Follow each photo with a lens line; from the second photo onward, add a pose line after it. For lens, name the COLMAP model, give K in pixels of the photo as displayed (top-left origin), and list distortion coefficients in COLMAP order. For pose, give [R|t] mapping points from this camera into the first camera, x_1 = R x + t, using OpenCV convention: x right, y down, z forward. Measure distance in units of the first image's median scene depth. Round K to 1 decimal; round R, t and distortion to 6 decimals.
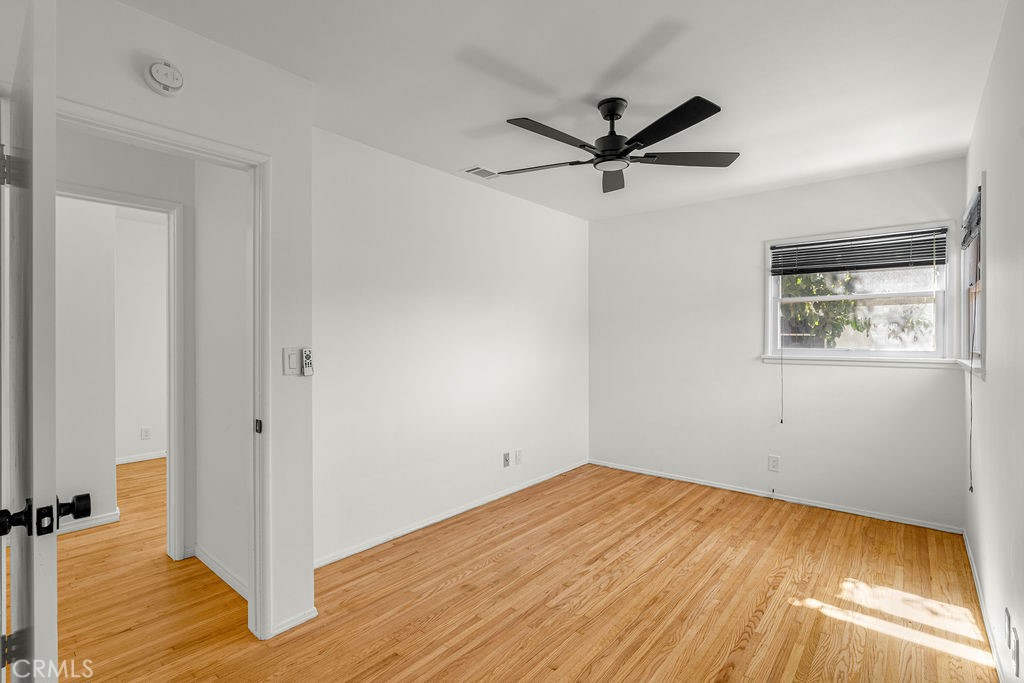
lens RADIAL K [[487.5, 0, 514.9], [0, 487.5, 338.4], [0, 0, 1]] dist [0.000611, 0.000130]
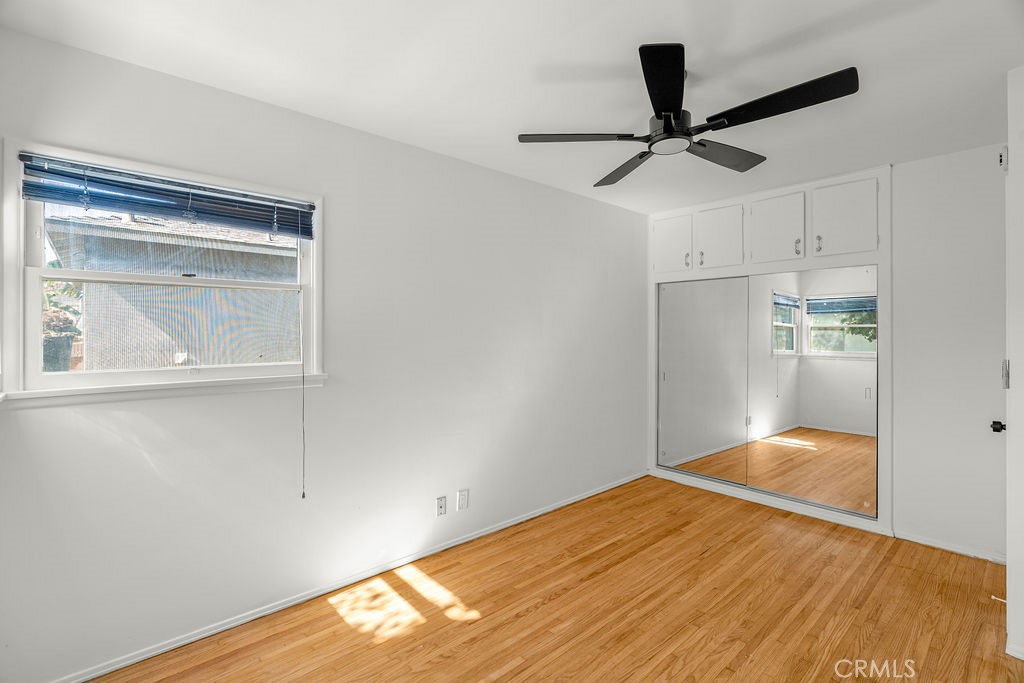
lens RADIAL K [[474.3, 0, 512.7], [0, 474.3, 337.3], [0, 0, 1]] dist [-0.002207, -0.001210]
pose [[-0.989975, 0.000031, 0.141239, 0.387680], [0.000435, 0.999996, 0.002828, -0.023325], [-0.141239, 0.002862, -0.989971, 2.040799]]
